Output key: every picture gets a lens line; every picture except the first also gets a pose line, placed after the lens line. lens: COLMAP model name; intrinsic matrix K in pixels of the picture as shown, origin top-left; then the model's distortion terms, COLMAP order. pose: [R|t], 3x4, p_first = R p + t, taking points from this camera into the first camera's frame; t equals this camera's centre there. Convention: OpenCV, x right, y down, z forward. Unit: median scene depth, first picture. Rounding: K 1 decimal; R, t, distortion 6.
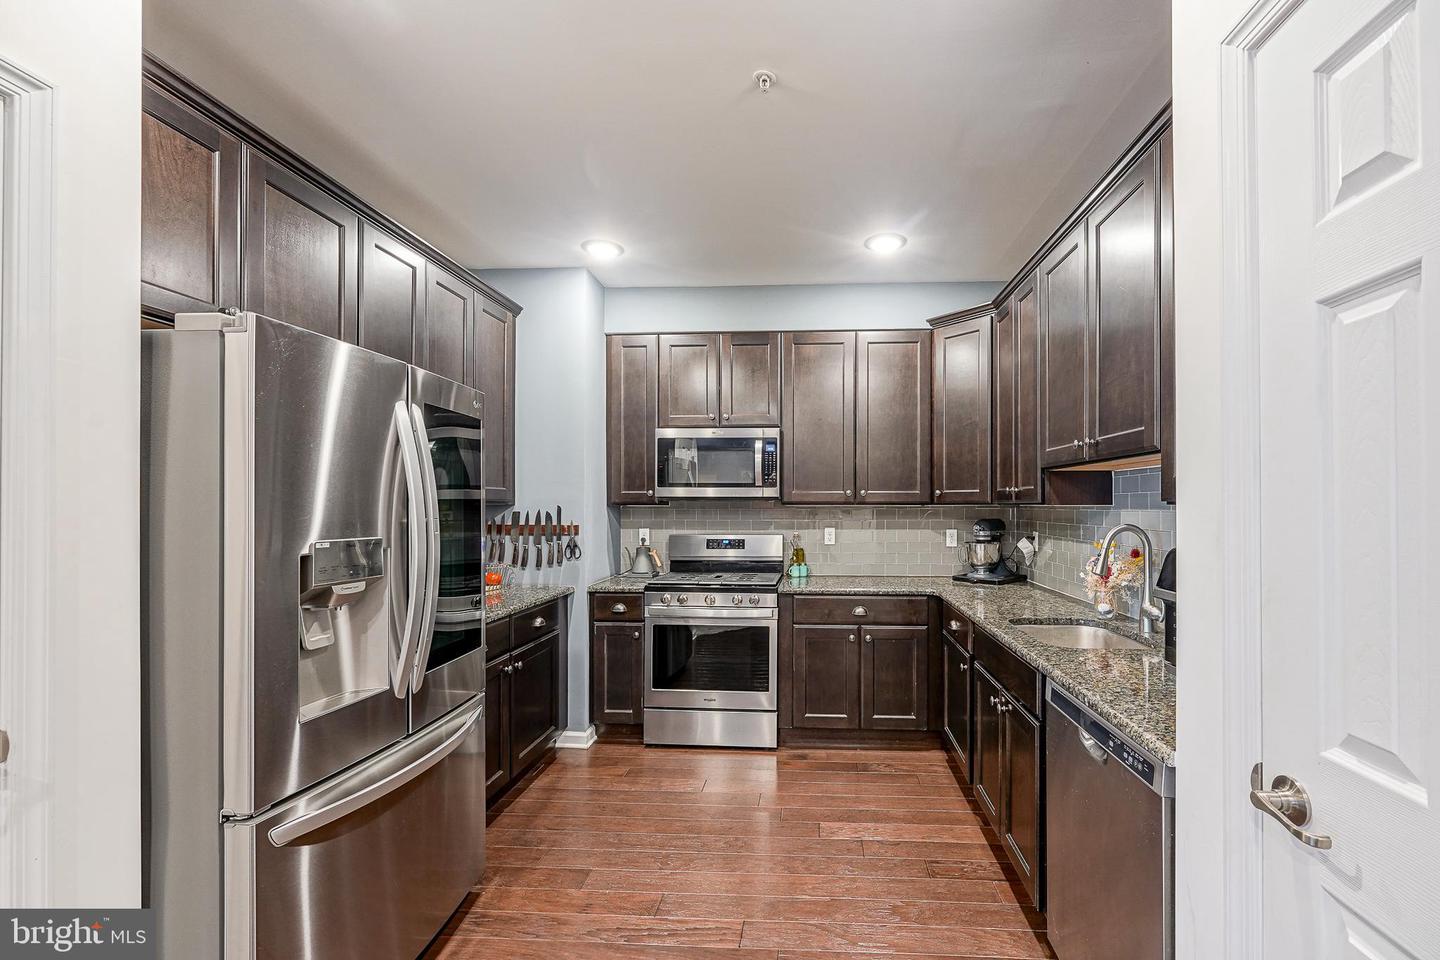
lens RADIAL K [[596.2, 0, 721.4], [0, 596.2, 486.6], [0, 0, 1]] dist [-0.000886, -0.000134]
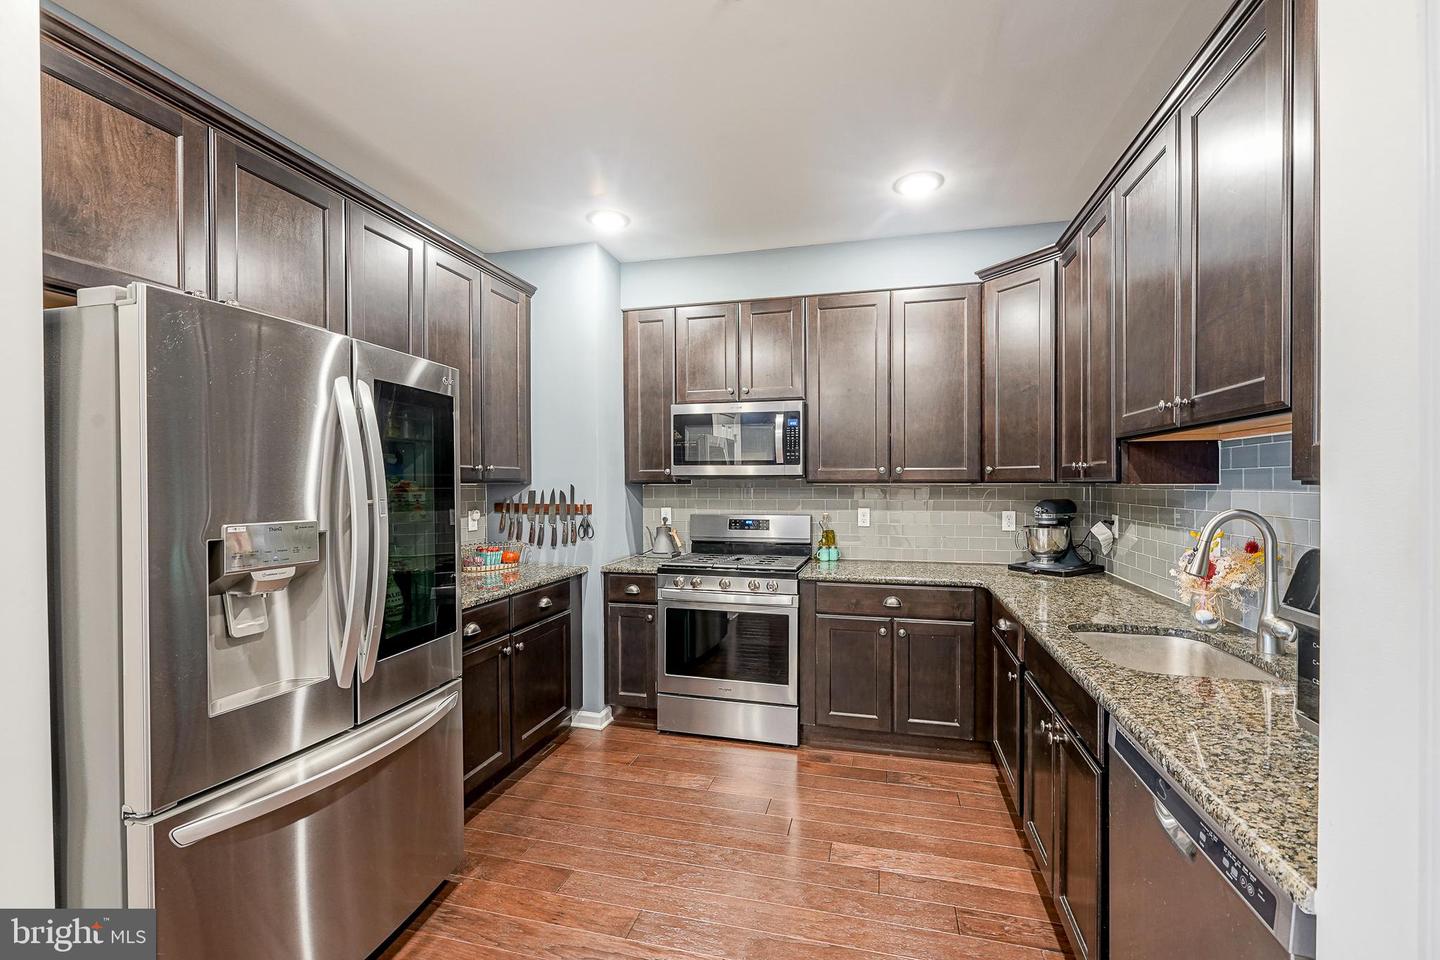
lens RADIAL K [[579.8, 0, 660.9], [0, 579.8, 472.0], [0, 0, 1]] dist [-0.001444, 0.000121]
pose [[0.981320, -0.005377, -0.192307, 0.068248], [0.007733, 0.999904, 0.011503, 0.000755], [0.192226, -0.012775, 0.981267, 0.091775]]
